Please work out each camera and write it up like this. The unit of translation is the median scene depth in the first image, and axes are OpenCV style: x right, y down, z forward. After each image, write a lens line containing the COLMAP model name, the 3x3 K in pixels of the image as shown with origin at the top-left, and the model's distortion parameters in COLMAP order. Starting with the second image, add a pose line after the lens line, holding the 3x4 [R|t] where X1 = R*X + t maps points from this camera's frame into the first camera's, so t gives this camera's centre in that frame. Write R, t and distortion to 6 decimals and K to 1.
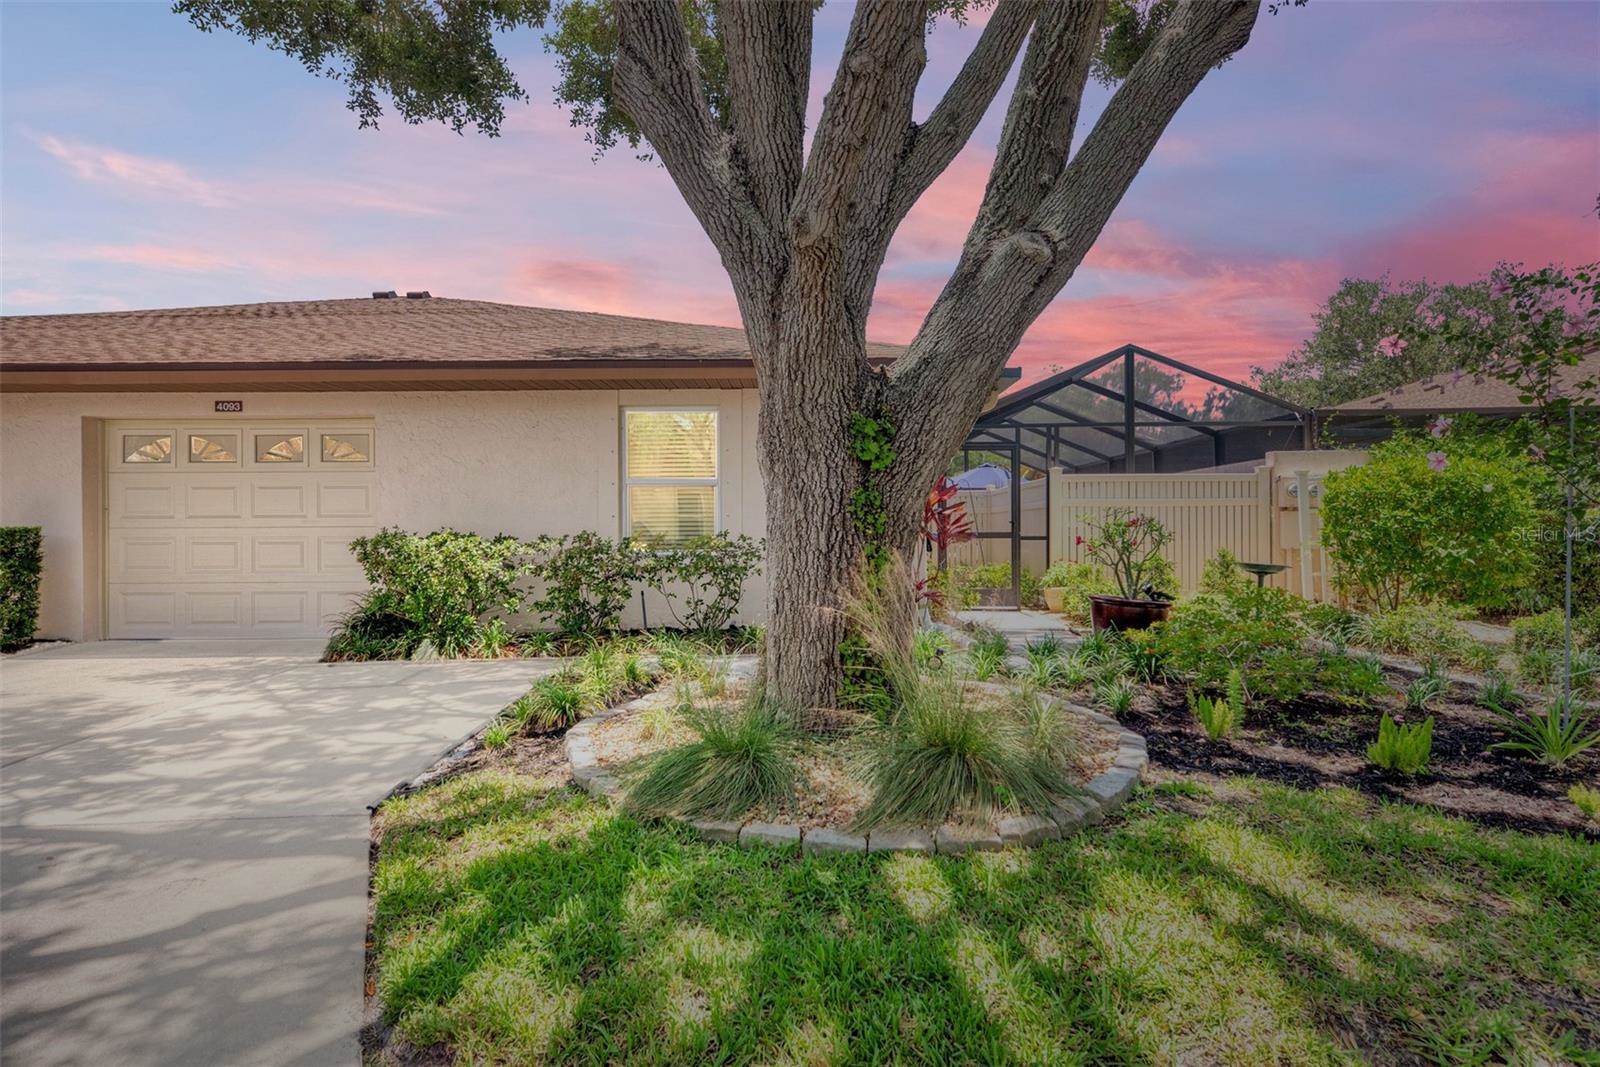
lens RADIAL K [[911.2, 0, 800.0], [0, 911.2, 533.5], [0, 0, 1]] dist [0.001020, 0.000044]
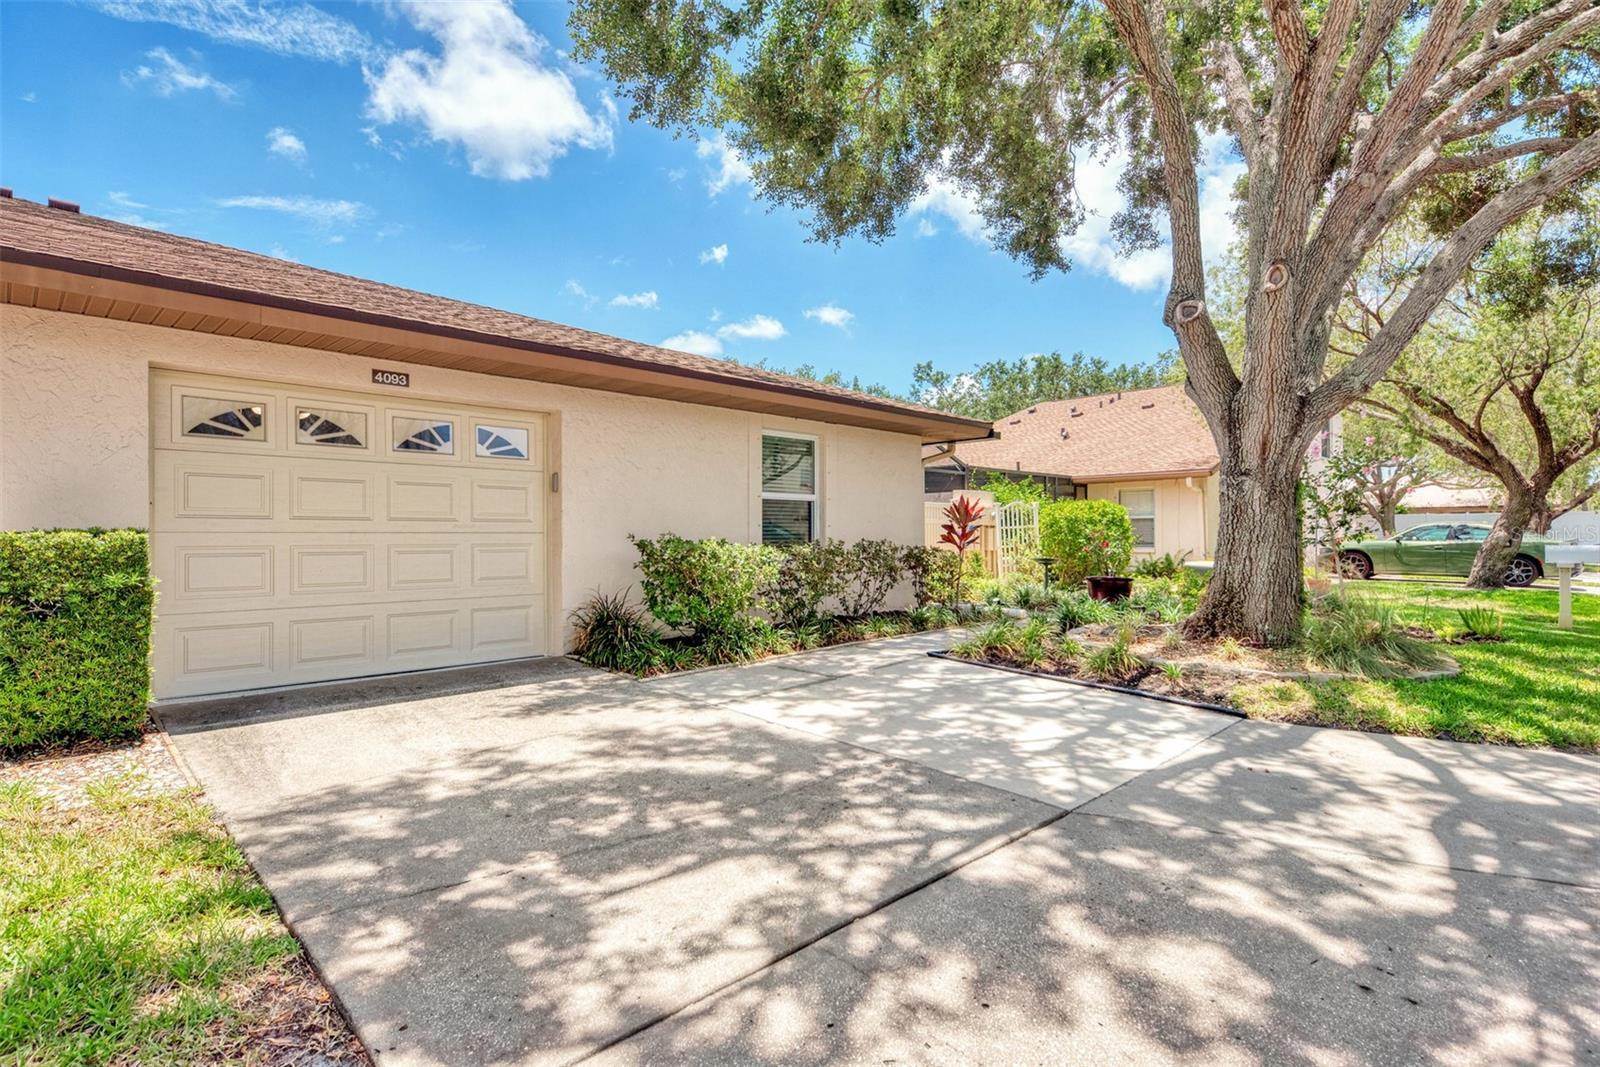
lens RADIAL K [[814.8, 0, 800.0], [0, 814.8, 533.5], [0, 0, 1]] dist [-0.013173, 0.000038]
pose [[0.680322, 0.004758, 0.732898, -0.898353], [0.002926, 0.999953, -0.009208, 0.001525], [-0.732908, 0.008409, 0.680276, 0.267762]]
